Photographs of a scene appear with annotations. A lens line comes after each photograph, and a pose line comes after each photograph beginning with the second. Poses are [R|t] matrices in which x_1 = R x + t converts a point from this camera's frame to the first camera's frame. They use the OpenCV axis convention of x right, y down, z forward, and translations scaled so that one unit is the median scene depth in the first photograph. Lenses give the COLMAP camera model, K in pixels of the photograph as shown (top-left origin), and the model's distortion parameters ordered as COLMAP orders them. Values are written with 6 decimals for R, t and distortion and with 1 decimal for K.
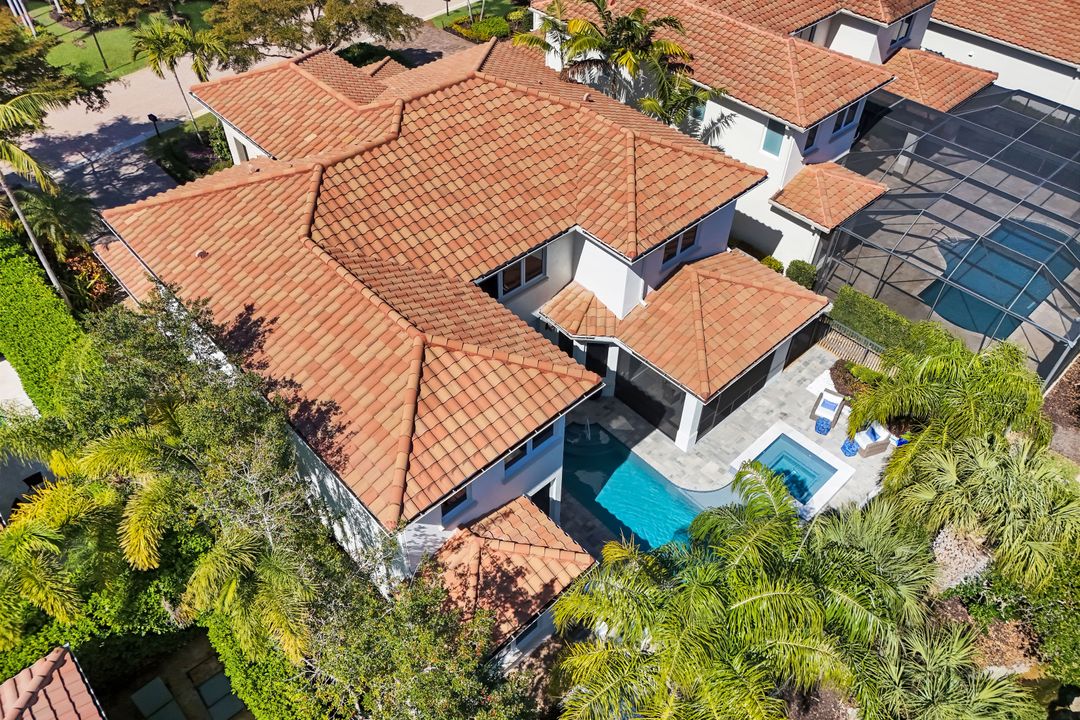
lens RADIAL K [[803.4, 0, 537.7], [0, 803.4, 337.7], [0, 0, 1]] dist [0.079761, -0.077125]
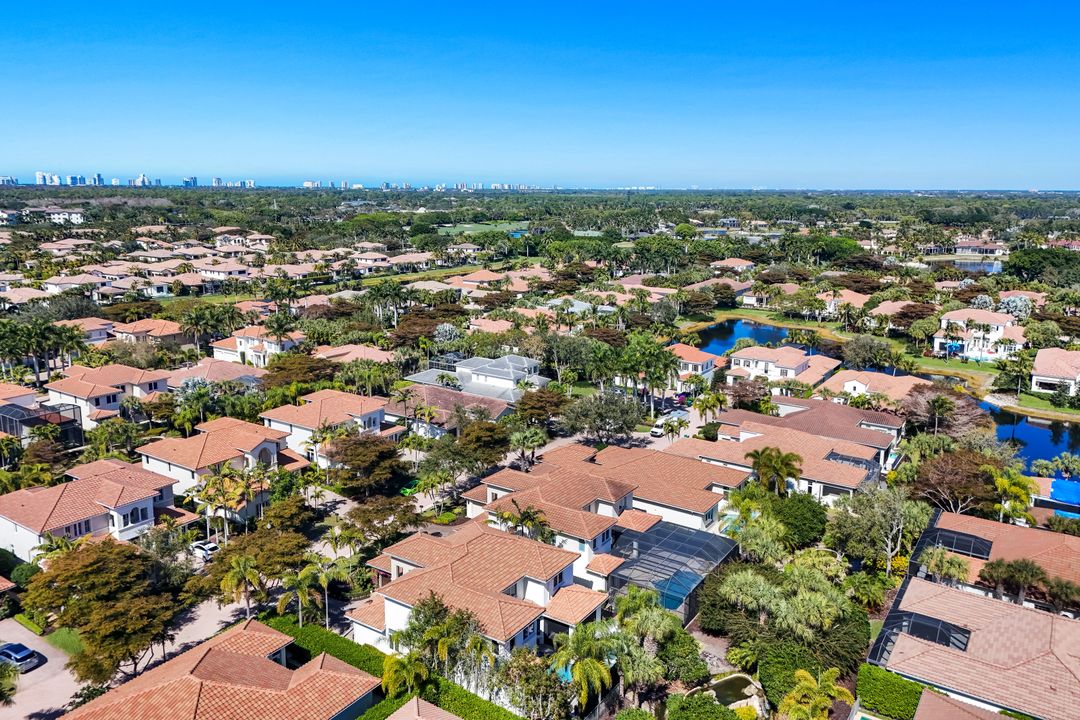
lens RADIAL K [[803.4, 0, 537.7], [0, 803.4, 337.7], [0, 0, 1]] dist [0.079761, -0.077125]
pose [[0.974221, -0.053695, 0.219114, -0.424795], [0.162696, 0.840065, -0.517514, 0.560543], [-0.156282, 0.539822, 0.827145, -1.645460]]
